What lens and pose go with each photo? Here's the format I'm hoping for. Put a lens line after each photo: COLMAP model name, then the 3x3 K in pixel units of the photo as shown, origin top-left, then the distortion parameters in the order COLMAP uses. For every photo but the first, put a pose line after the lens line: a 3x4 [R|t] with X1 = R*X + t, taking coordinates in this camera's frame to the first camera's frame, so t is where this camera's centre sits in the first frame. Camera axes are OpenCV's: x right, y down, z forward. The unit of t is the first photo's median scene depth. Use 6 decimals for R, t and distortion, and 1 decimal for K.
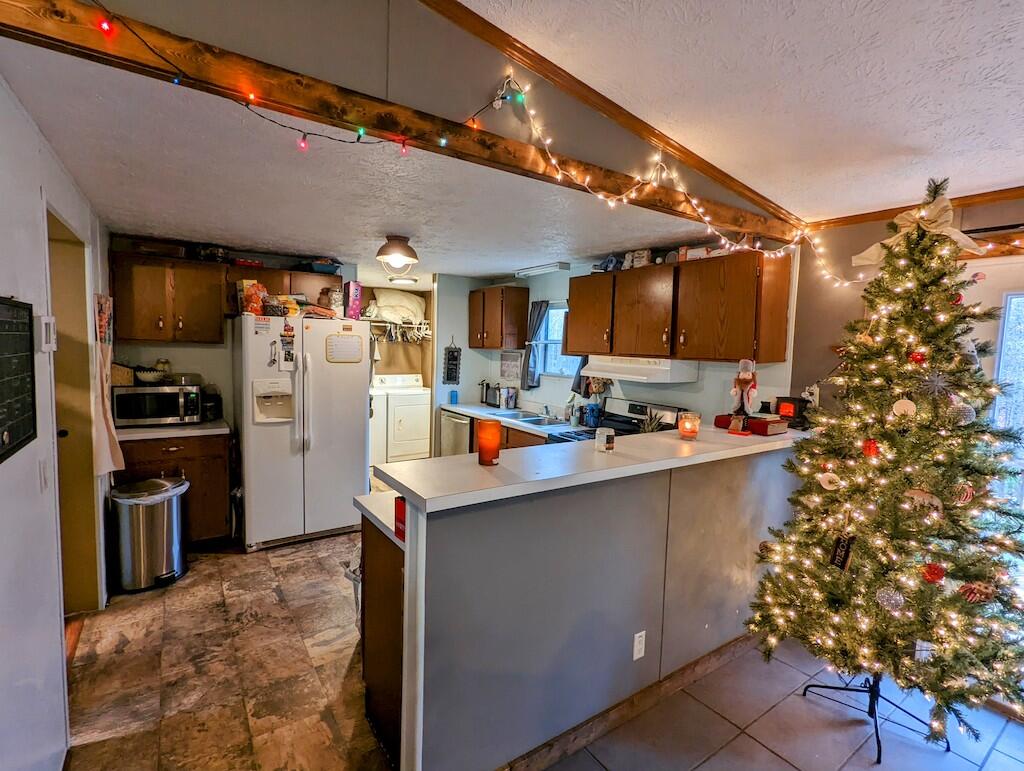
lens RADIAL K [[486.8, 0, 503.1], [0, 486.8, 384.1], [0, 0, 1]] dist [0.003900, 0.000314]
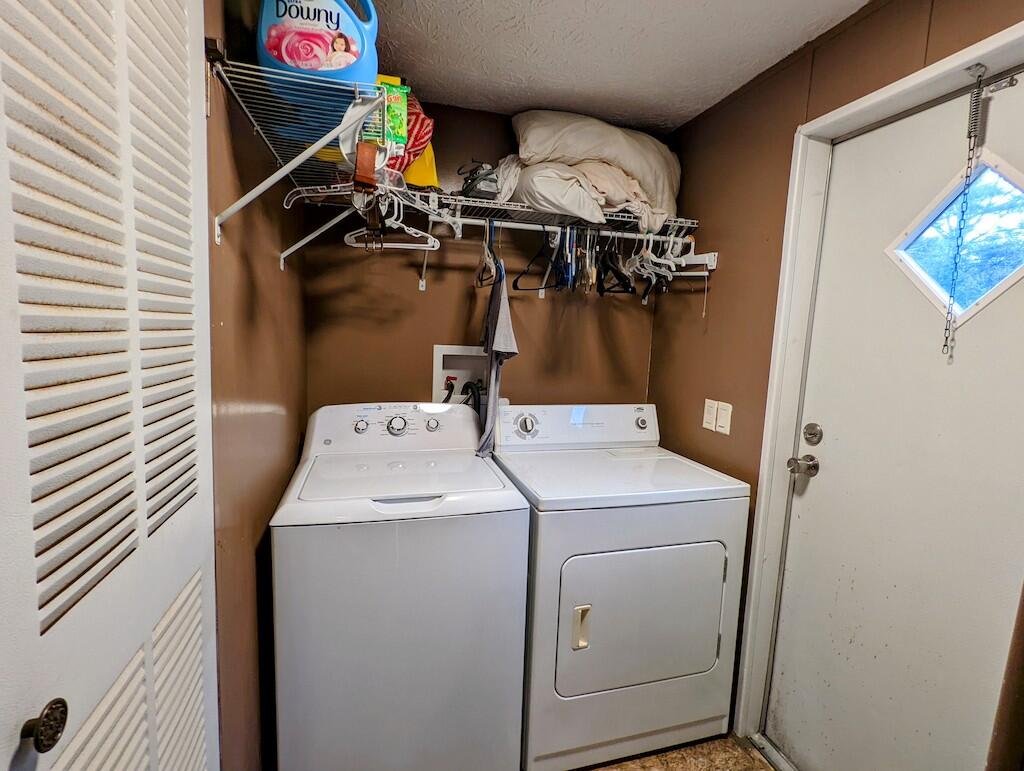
lens RADIAL K [[486.8, 0, 503.1], [0, 486.8, 384.1], [0, 0, 1]] dist [0.003900, 0.000314]
pose [[0.939527, 0.042939, -0.339771, -0.159227], [-0.035854, 0.998989, 0.027105, -0.038685], [0.340592, -0.013284, 0.940117, 0.704291]]
